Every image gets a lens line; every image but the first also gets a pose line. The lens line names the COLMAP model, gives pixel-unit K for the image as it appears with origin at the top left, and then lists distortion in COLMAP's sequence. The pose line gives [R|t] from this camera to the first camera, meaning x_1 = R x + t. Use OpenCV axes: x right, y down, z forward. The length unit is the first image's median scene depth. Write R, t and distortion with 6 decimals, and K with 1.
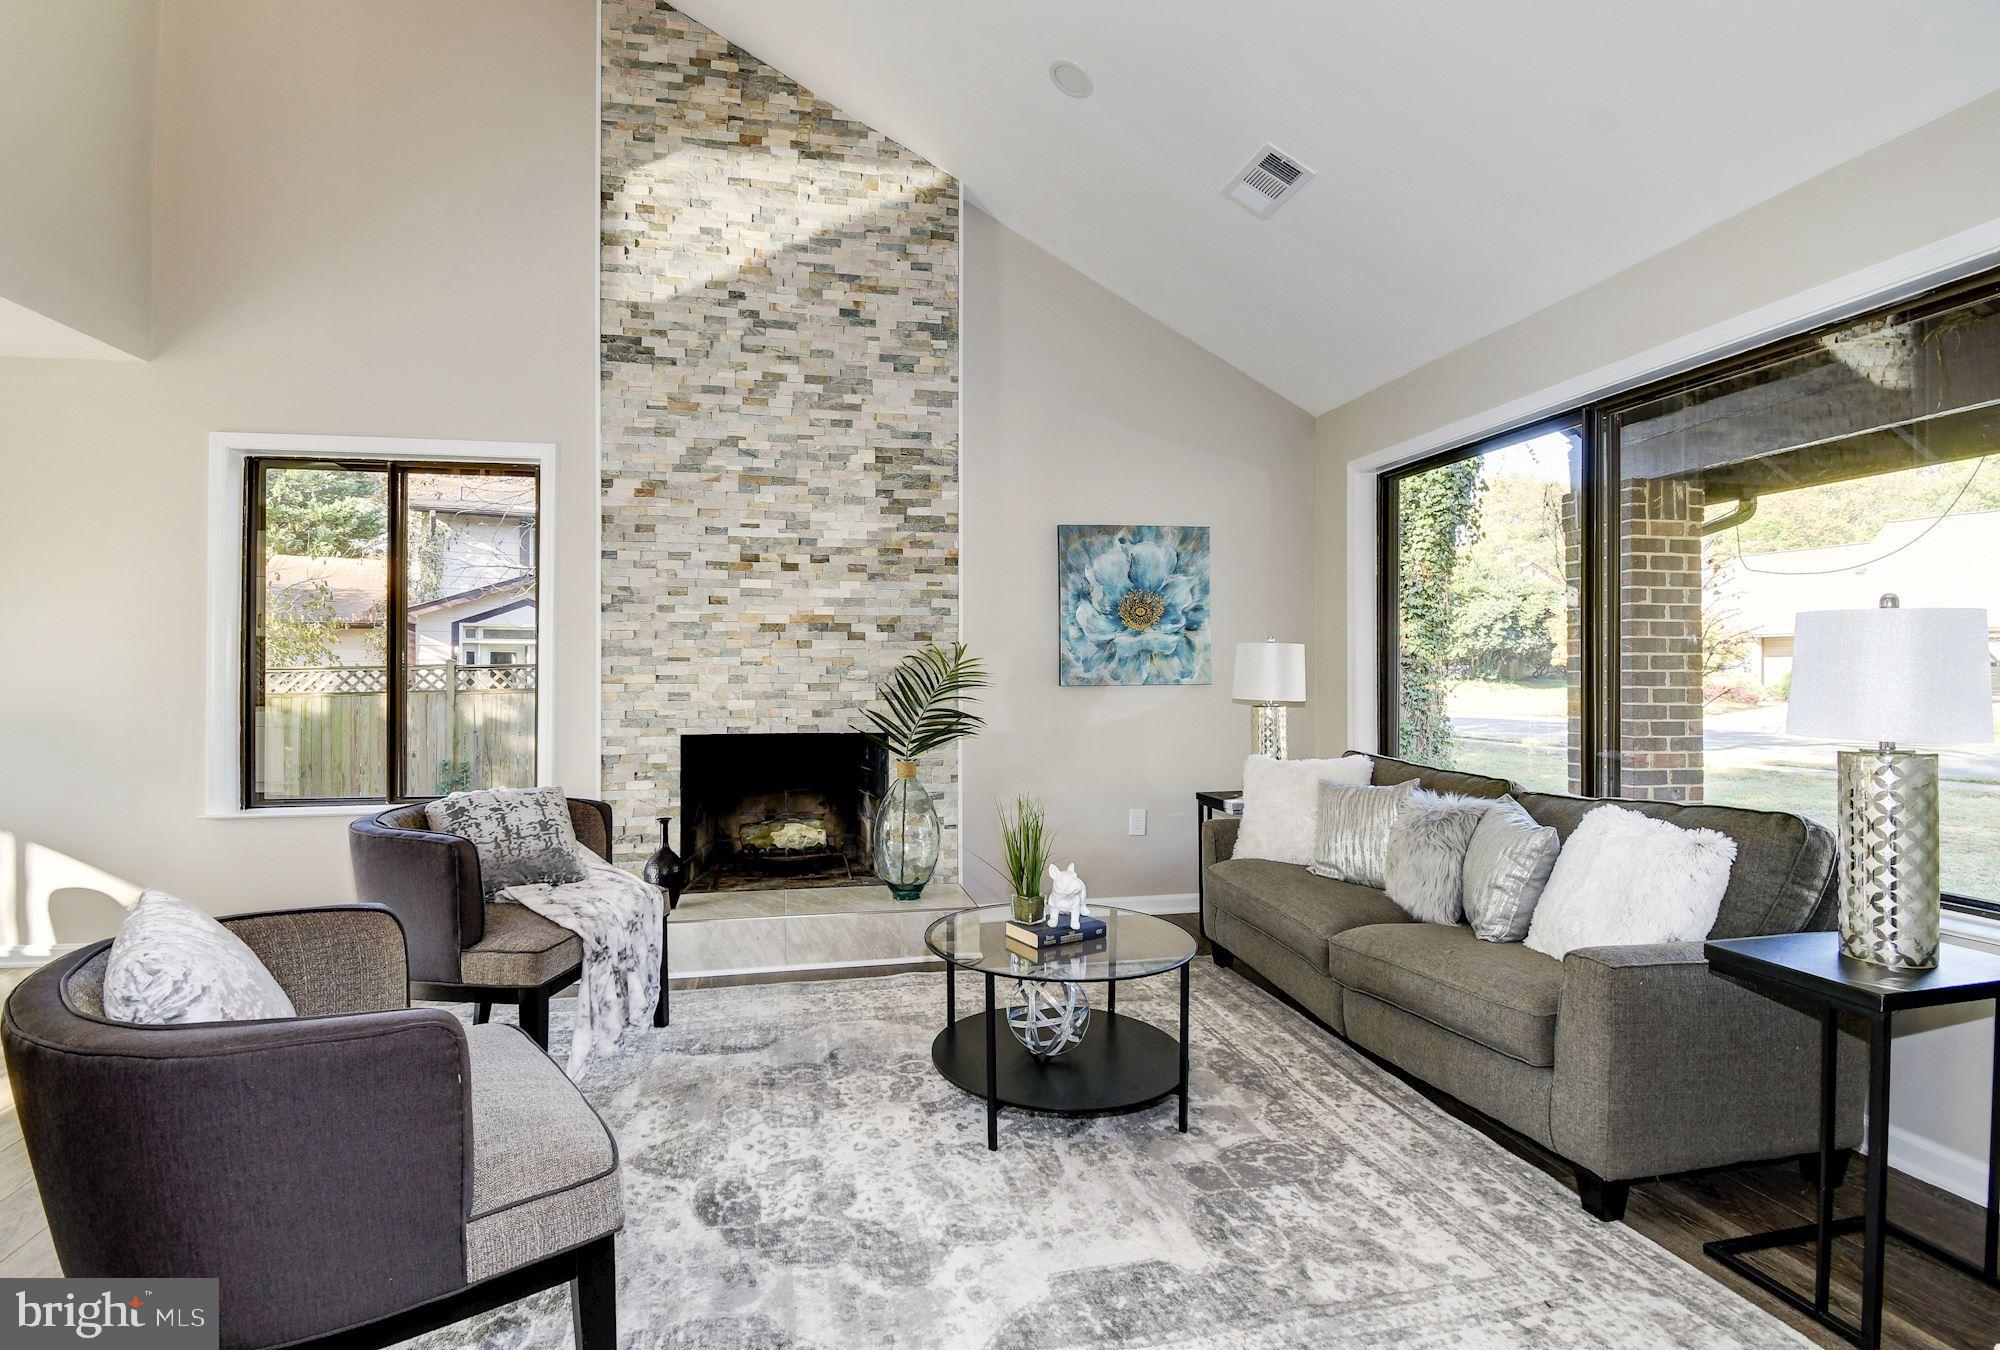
lens RADIAL K [[935.9, 0, 959.6], [0, 935.9, 669.8], [0, 0, 1]] dist [0.022074, -0.029821]
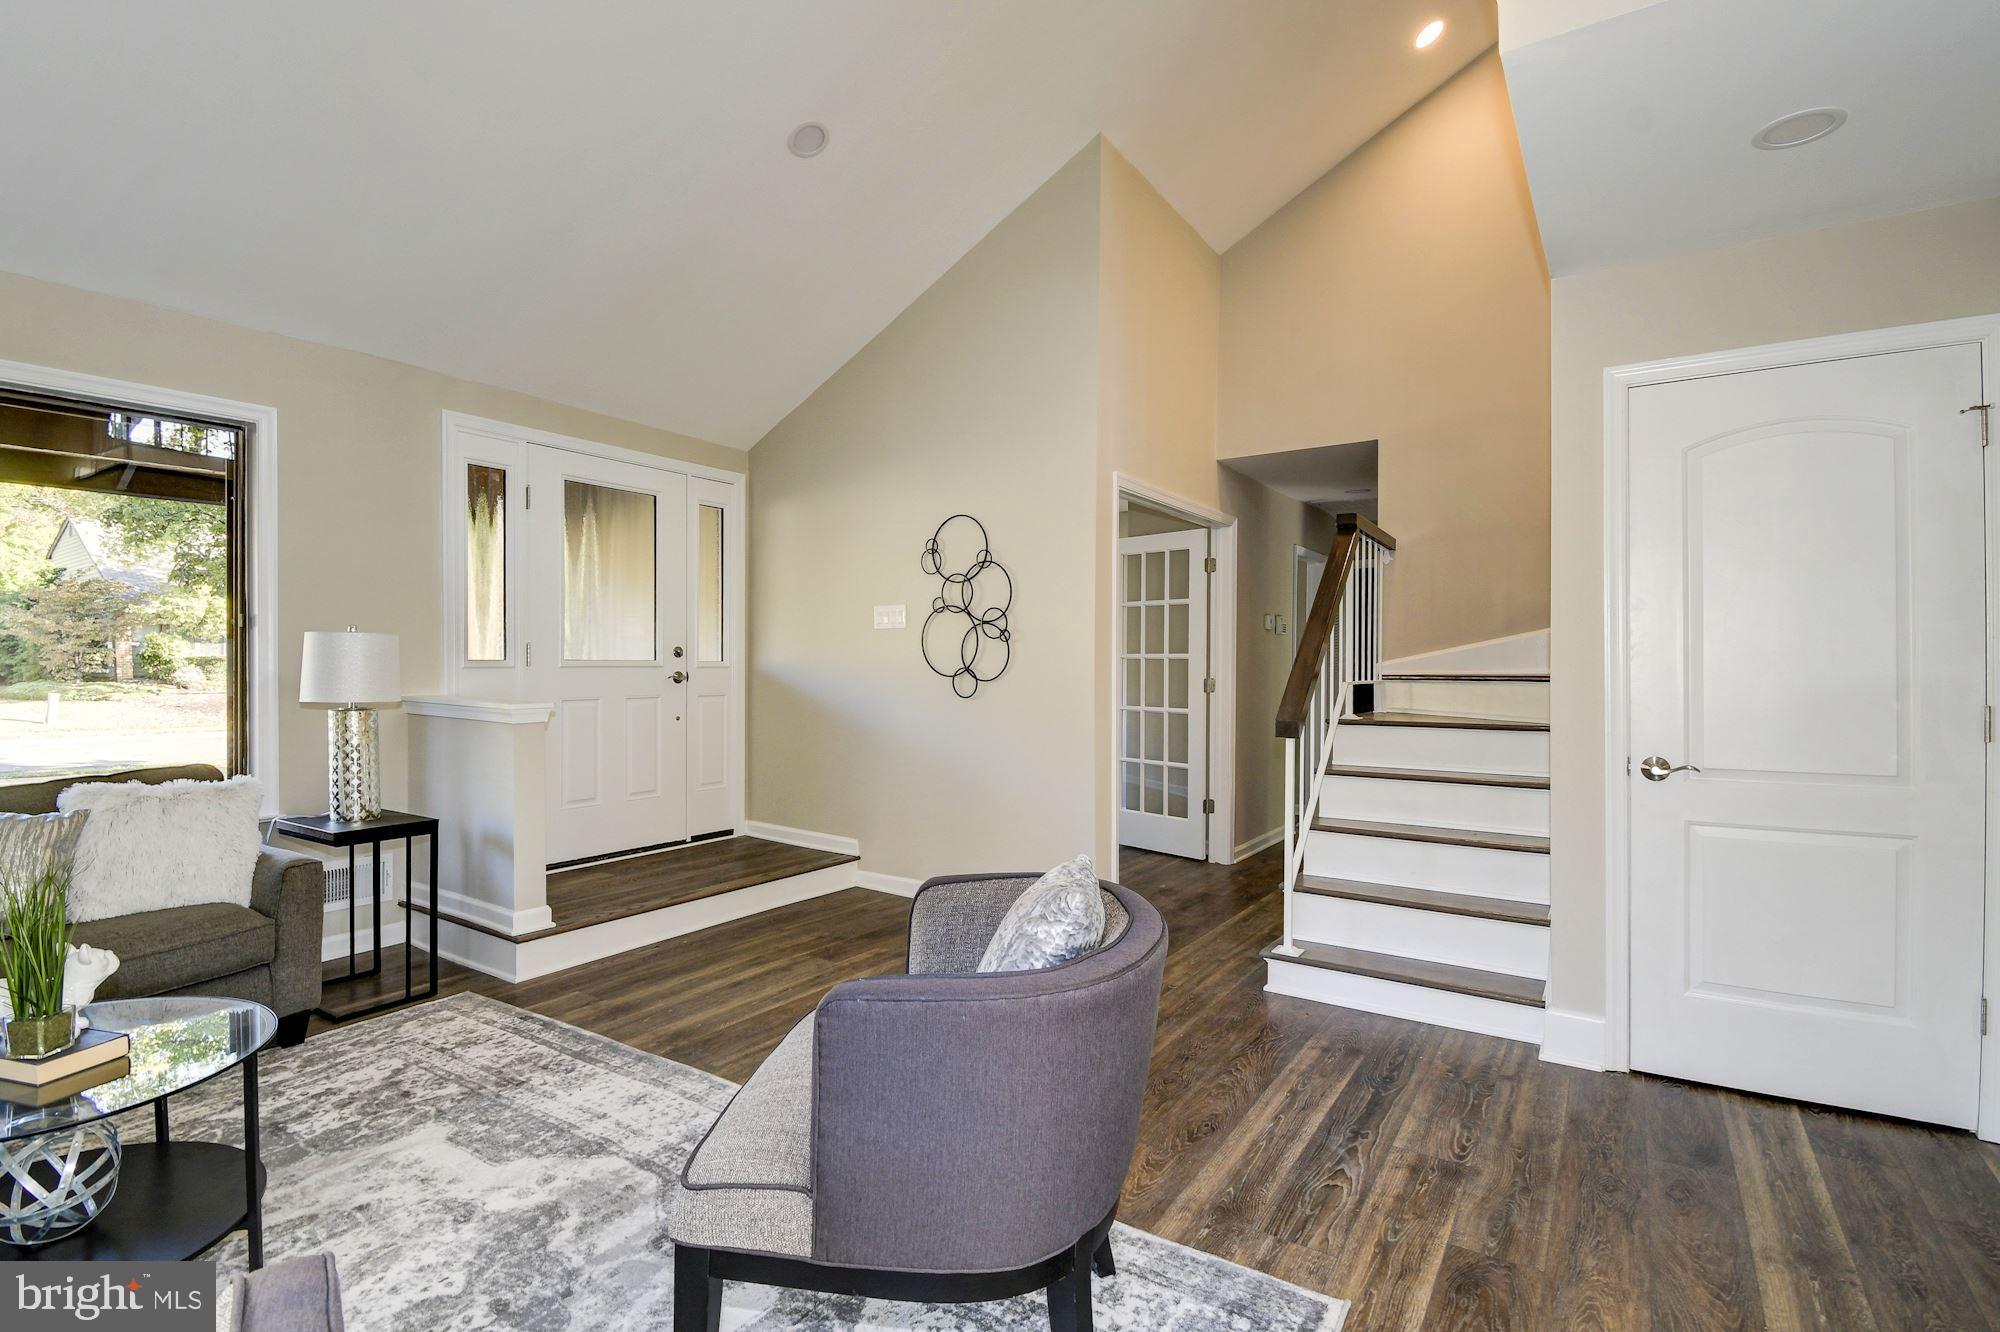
lens RADIAL K [[929.7, 0, 976.1], [0, 929.7, 665.1], [0, 0, 1]] dist [0.018105, -0.025760]
pose [[-0.703547, -0.000819, 0.710648, -0.518290], [-0.002627, 0.999996, -0.001448, 0.001677], [-0.710644, -0.002885, -0.703546, 0.617223]]
